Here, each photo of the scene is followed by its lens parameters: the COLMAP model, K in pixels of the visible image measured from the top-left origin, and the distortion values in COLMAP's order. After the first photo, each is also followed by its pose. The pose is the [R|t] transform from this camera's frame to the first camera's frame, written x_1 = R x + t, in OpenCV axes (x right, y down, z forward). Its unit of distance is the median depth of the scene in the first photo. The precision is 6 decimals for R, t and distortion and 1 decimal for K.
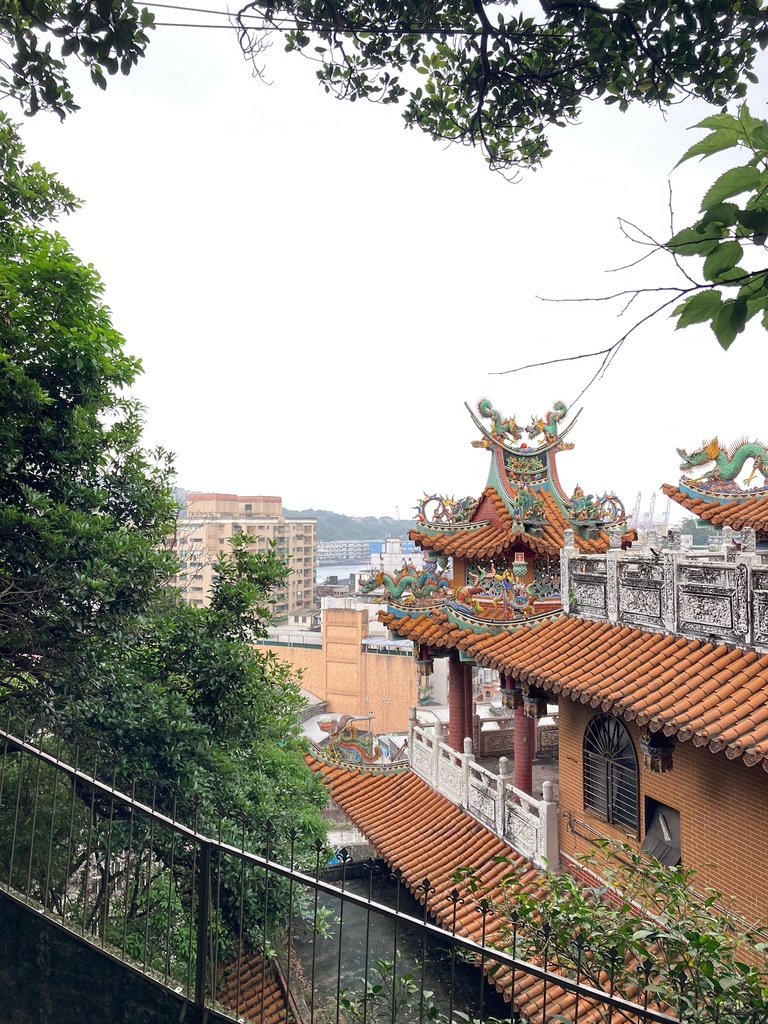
lens RADIAL K [[830.3, 0, 389.3], [0, 830.3, 513.7], [0, 0, 1]] dist [0.025959, -0.027648]
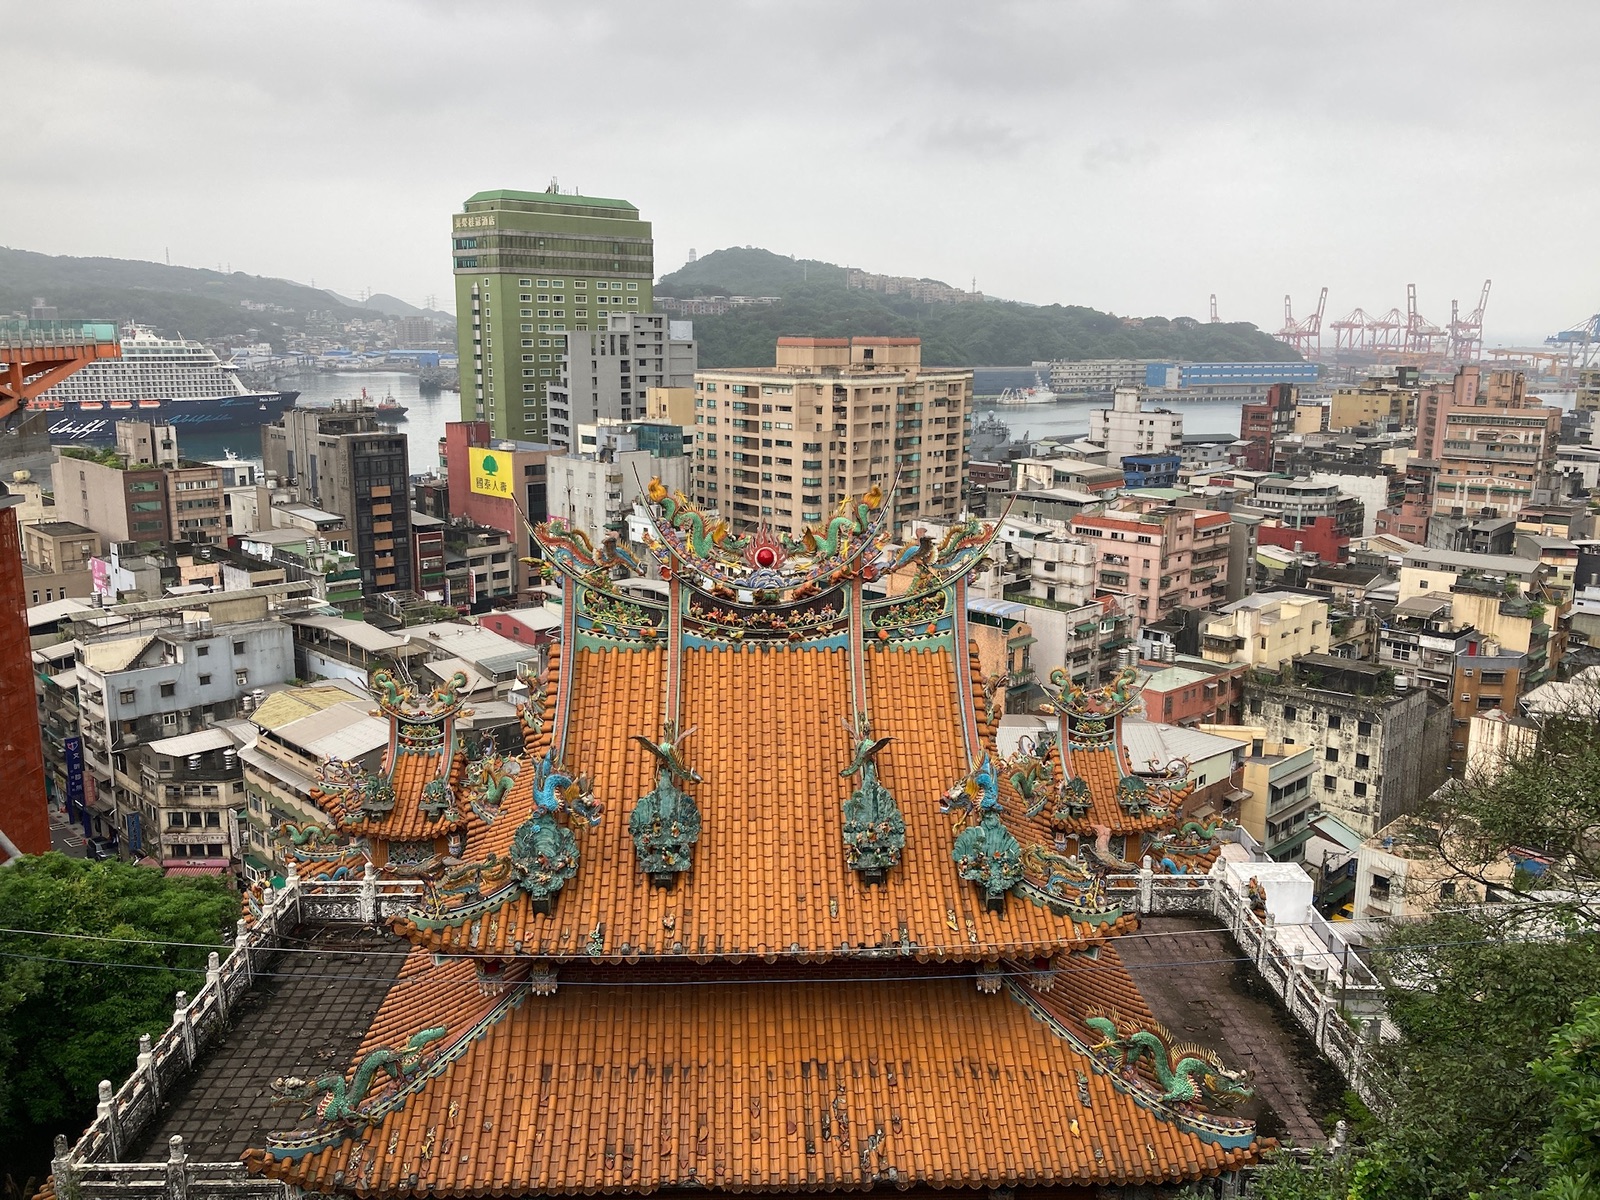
lens RADIAL K [[1297.3, 0, 799.2], [0, 1297.3, 600.6], [0, 0, 1]] dist [0.025959, -0.027648]
pose [[0.954435, 0.073715, -0.289171, 0.098233], [-0.006180, 0.973685, 0.227813, -0.054352], [0.298355, -0.215646, 0.929775, -0.036073]]
